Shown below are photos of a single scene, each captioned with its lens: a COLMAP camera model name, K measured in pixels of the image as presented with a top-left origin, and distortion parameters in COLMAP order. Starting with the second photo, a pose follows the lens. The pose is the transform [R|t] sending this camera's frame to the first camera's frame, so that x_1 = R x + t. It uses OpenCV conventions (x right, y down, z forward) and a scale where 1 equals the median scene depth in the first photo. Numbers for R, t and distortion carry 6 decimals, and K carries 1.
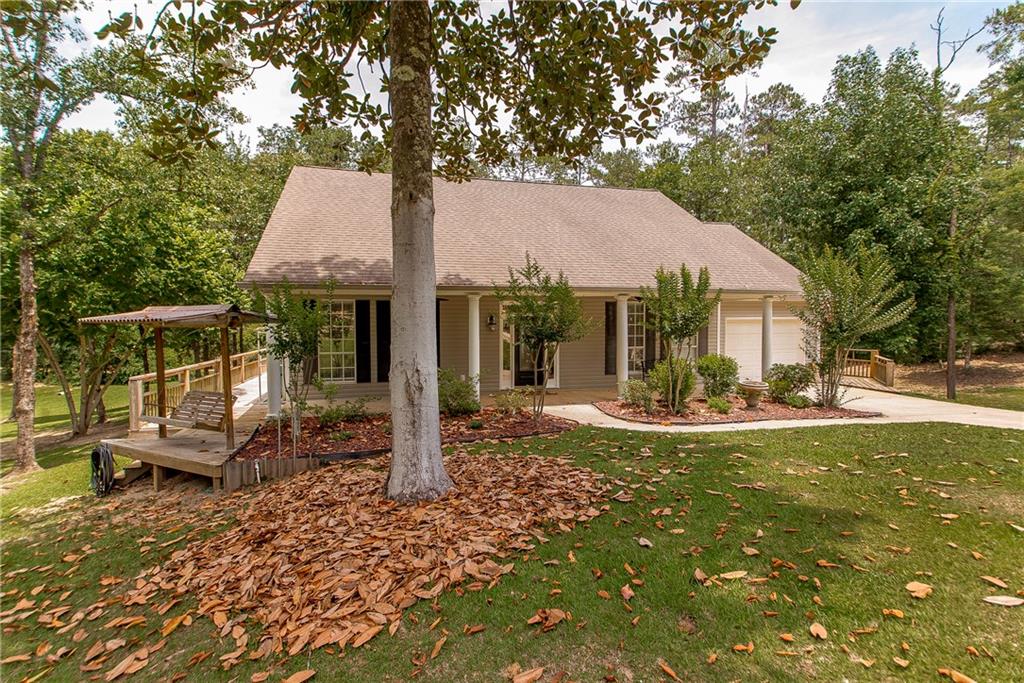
lens RADIAL K [[482.3, 0, 516.7], [0, 482.3, 336.6], [0, 0, 1]] dist [0.009035, -0.002969]
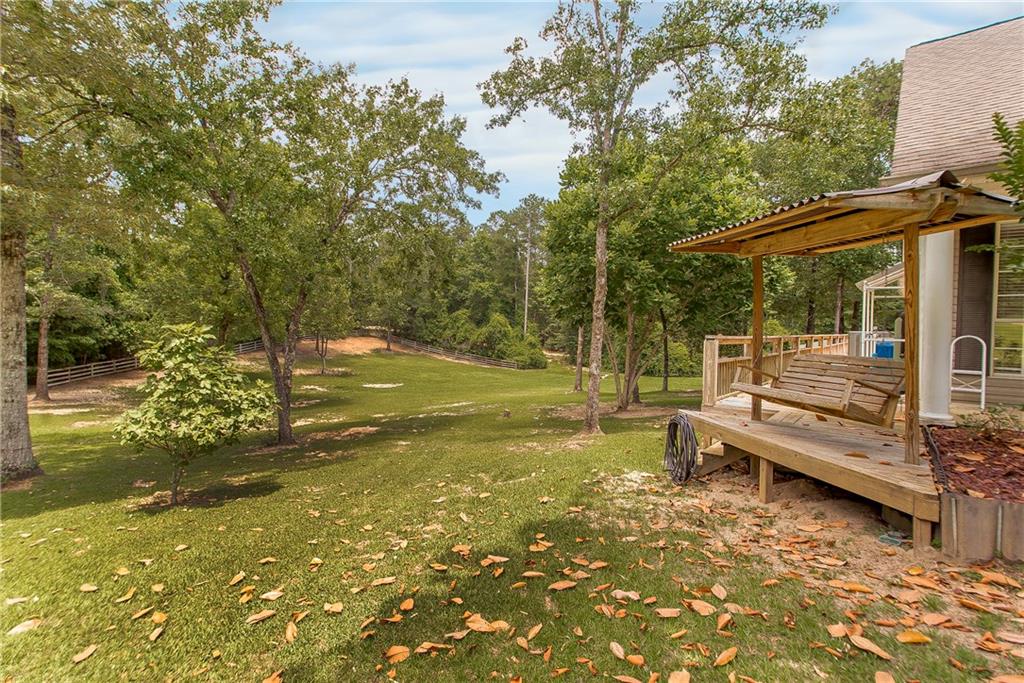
lens RADIAL K [[482.3, 0, 510.1], [0, 482.3, 335.7], [0, 0, 1]] dist [0.009035, -0.002969]
pose [[0.594169, 0.029491, -0.803800, -0.429220], [-0.051928, 0.998649, -0.001745, 0.120162], [0.802663, 0.042777, 0.594897, 0.347745]]
